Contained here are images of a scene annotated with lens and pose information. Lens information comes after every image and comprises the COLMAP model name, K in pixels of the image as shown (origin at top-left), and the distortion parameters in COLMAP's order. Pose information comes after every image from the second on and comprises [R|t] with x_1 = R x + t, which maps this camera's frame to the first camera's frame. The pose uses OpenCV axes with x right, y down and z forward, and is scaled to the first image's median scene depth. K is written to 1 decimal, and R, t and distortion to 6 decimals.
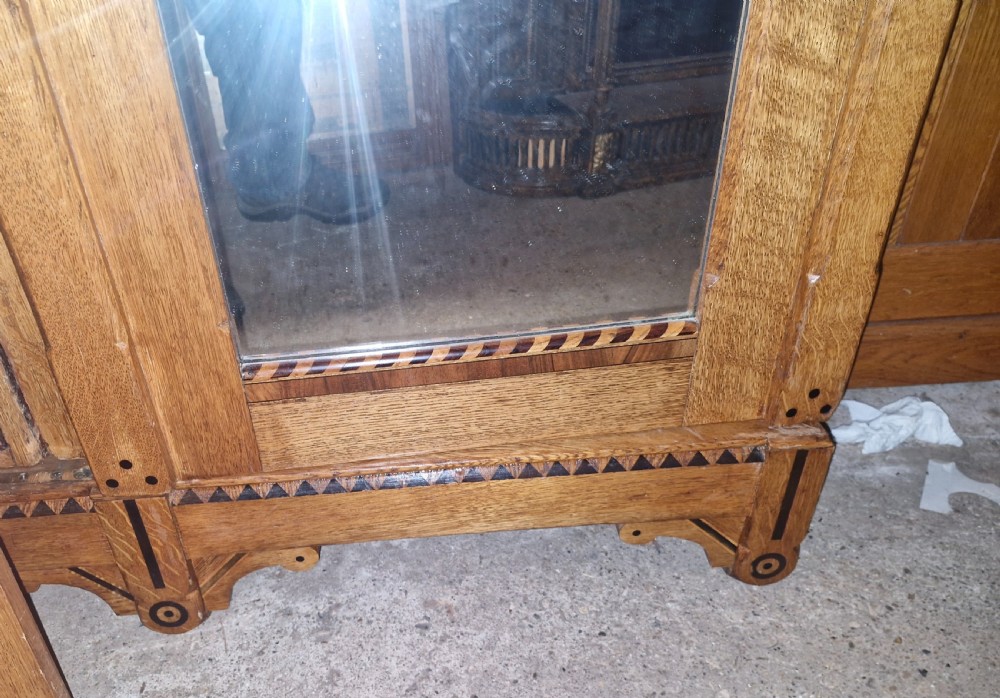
lens RADIAL K [[763.1, 0, 444.6], [0, 763.1, 411.4], [0, 0, 1]] dist [0.079652, -0.104536]
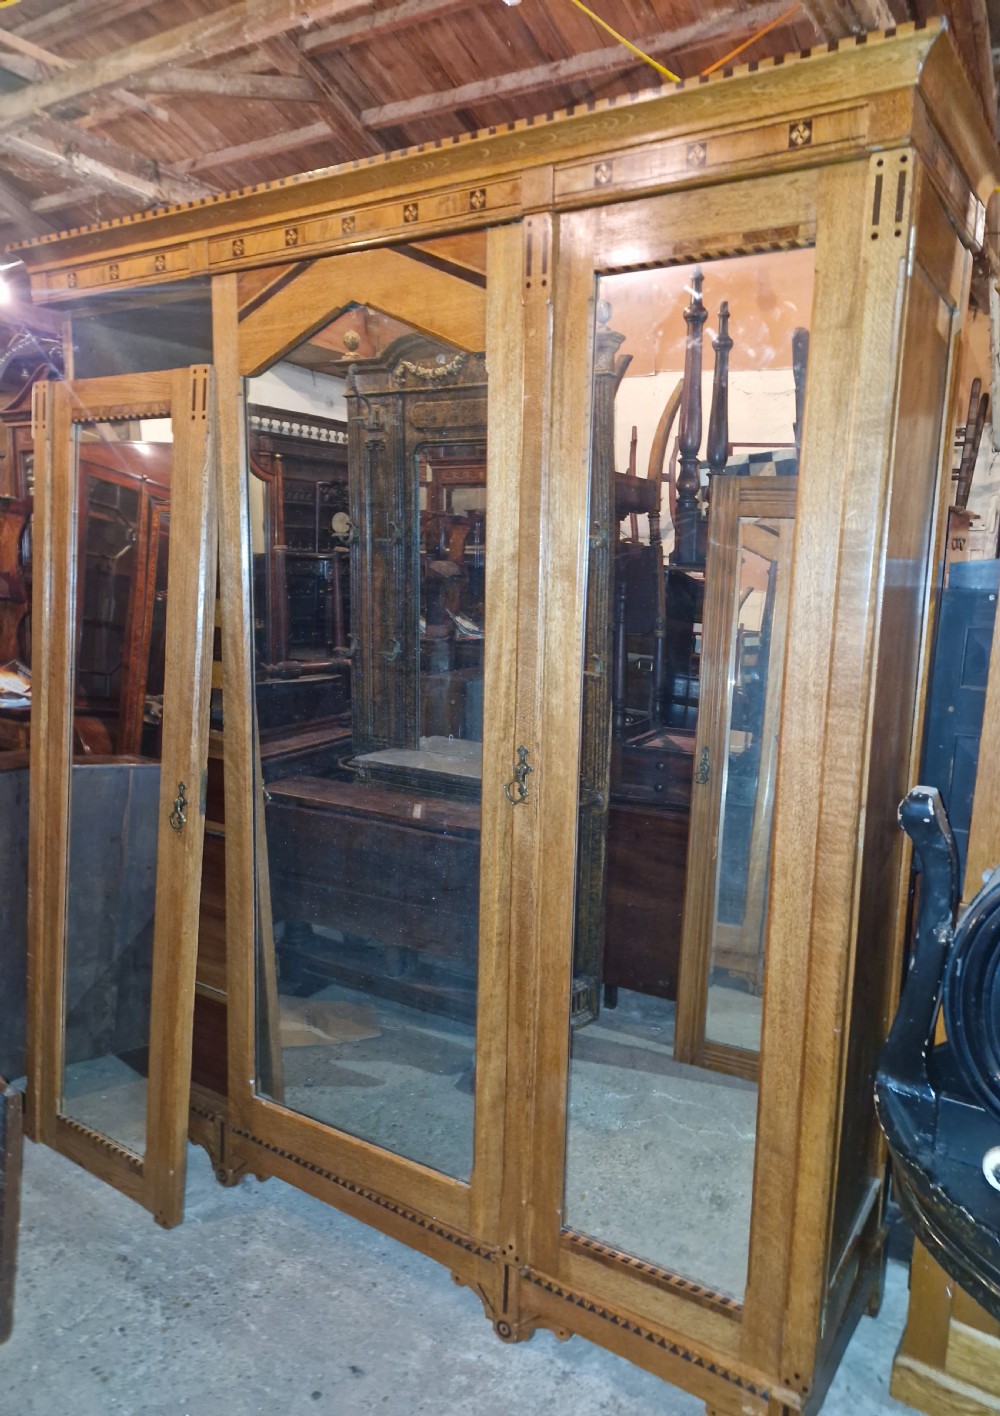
lens RADIAL K [[1017.4, 0, 515.8], [0, 1017.4, 706.0], [0, 0, 1]] dist [0.030790, -0.004444]
pose [[0.783057, 0.151212, -0.603289, 1.125407], [-0.405994, 0.859097, -0.311643, -0.347474], [0.471159, 0.488966, 0.734113, -1.921274]]
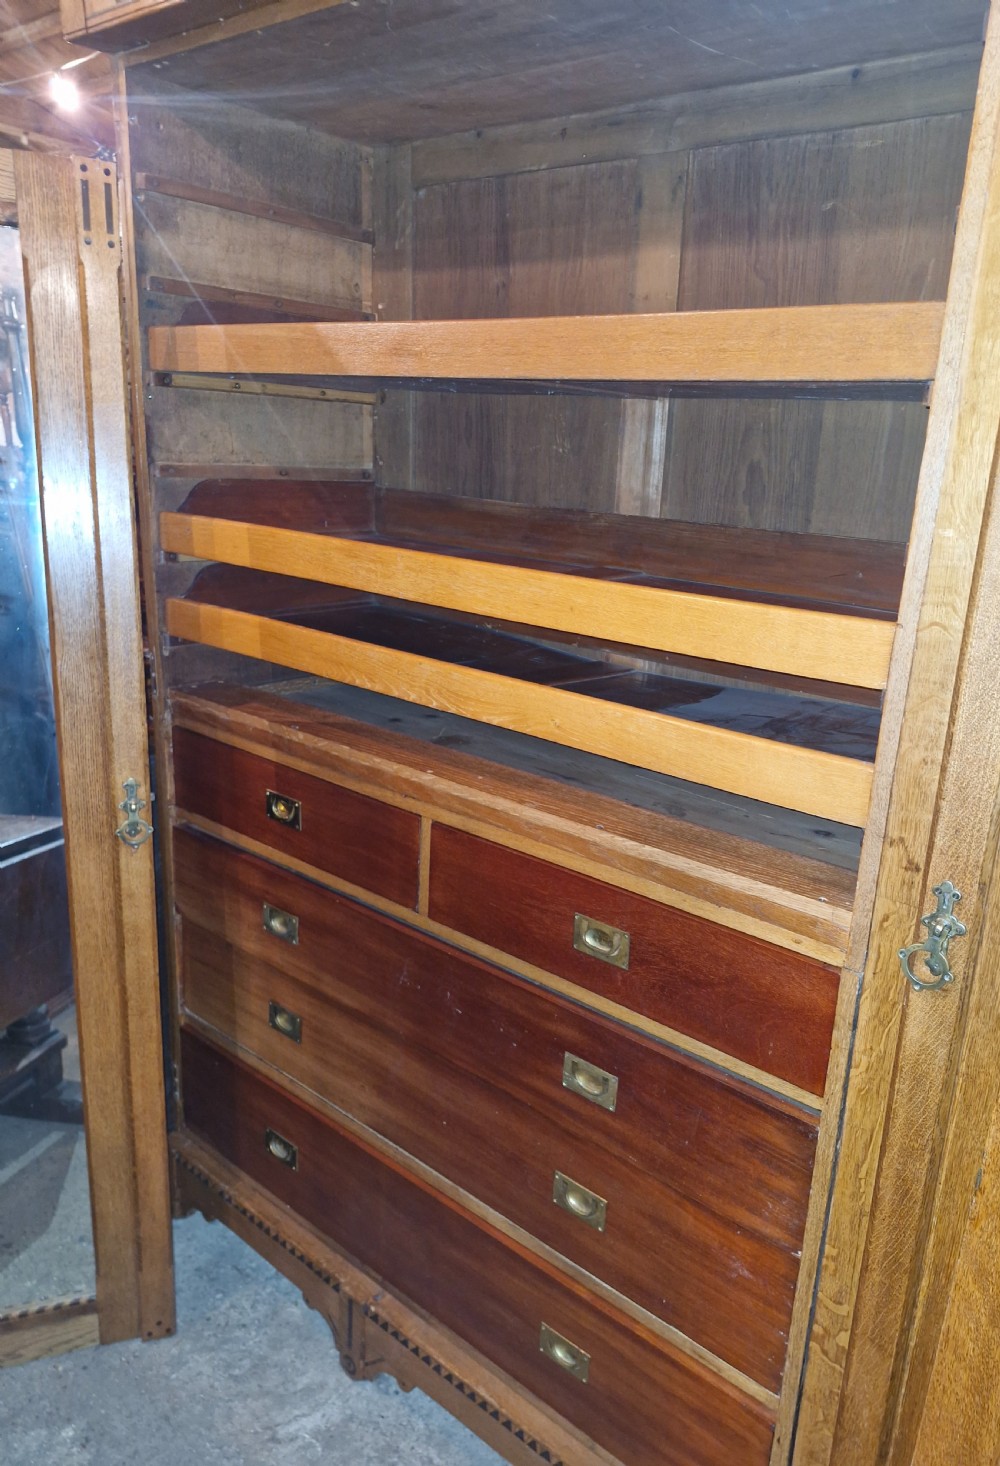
lens RADIAL K [[1034.5, 0, 556.4], [0, 1034.5, 725.0], [0, 0, 1]] dist [0.004244, -0.005190]
pose [[0.733671, 0.256046, -0.629419, 0.012411], [-0.456798, 0.871602, -0.177894, -0.782945], [0.503054, 0.418033, 0.756430, -1.318883]]
